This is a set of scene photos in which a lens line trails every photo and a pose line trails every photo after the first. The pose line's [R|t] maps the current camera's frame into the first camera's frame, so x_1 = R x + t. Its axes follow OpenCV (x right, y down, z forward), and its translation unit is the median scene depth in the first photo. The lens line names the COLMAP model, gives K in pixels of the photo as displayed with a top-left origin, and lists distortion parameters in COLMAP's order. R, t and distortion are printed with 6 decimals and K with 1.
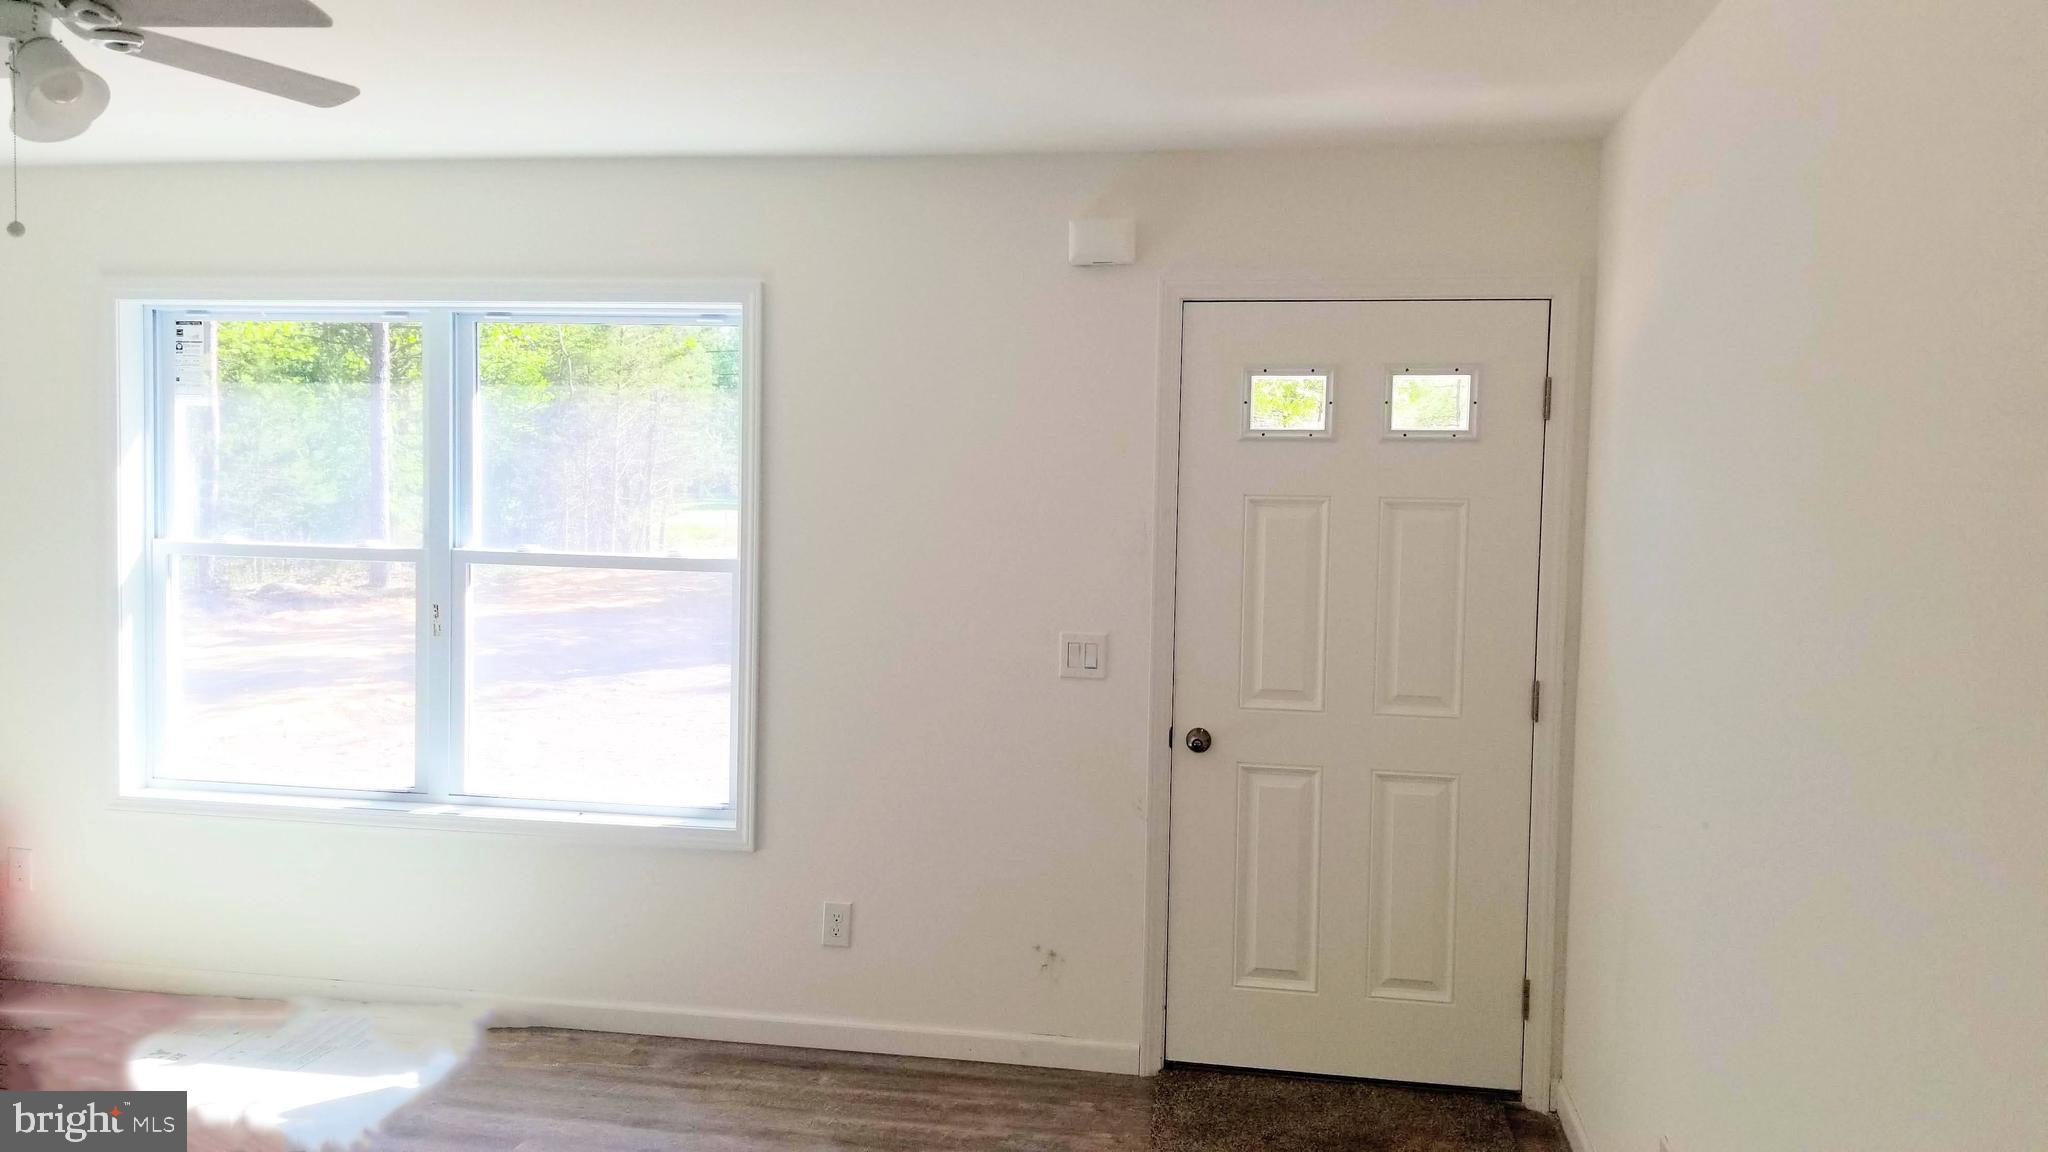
lens RADIAL K [[1604.8, 0, 1026.0], [0, 1604.8, 558.1], [0, 0, 1]] dist [0.076934, -0.127710]
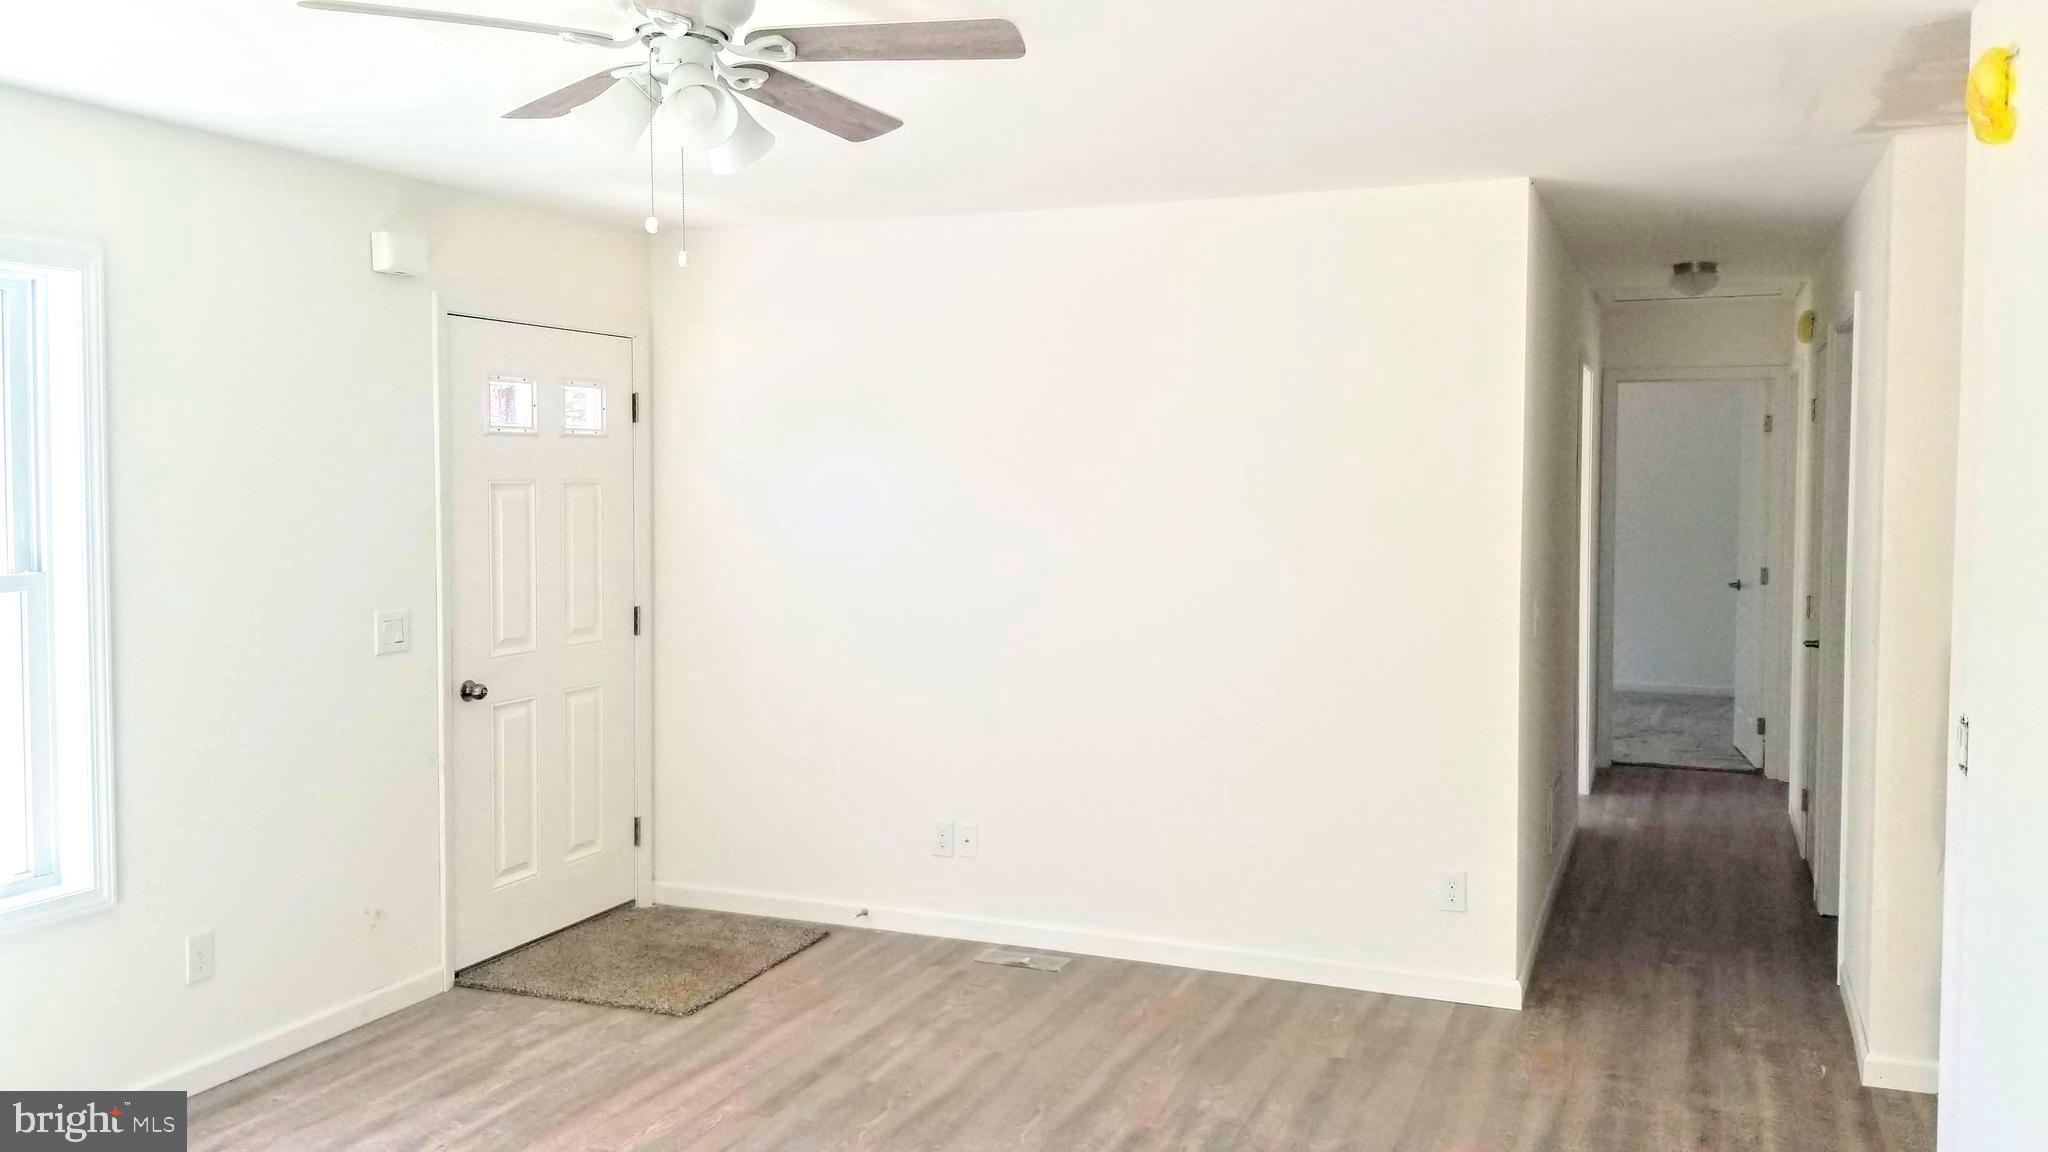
lens RADIAL K [[1604.8, 0, 1025.7], [0, 1604.8, 564.9], [0, 0, 1]] dist [0.076934, -0.127710]
pose [[0.215780, -0.076073, 0.973474, -0.957322], [0.052333, 0.996429, 0.066267, -0.035413], [-0.975039, 0.036646, 0.218990, 0.345951]]
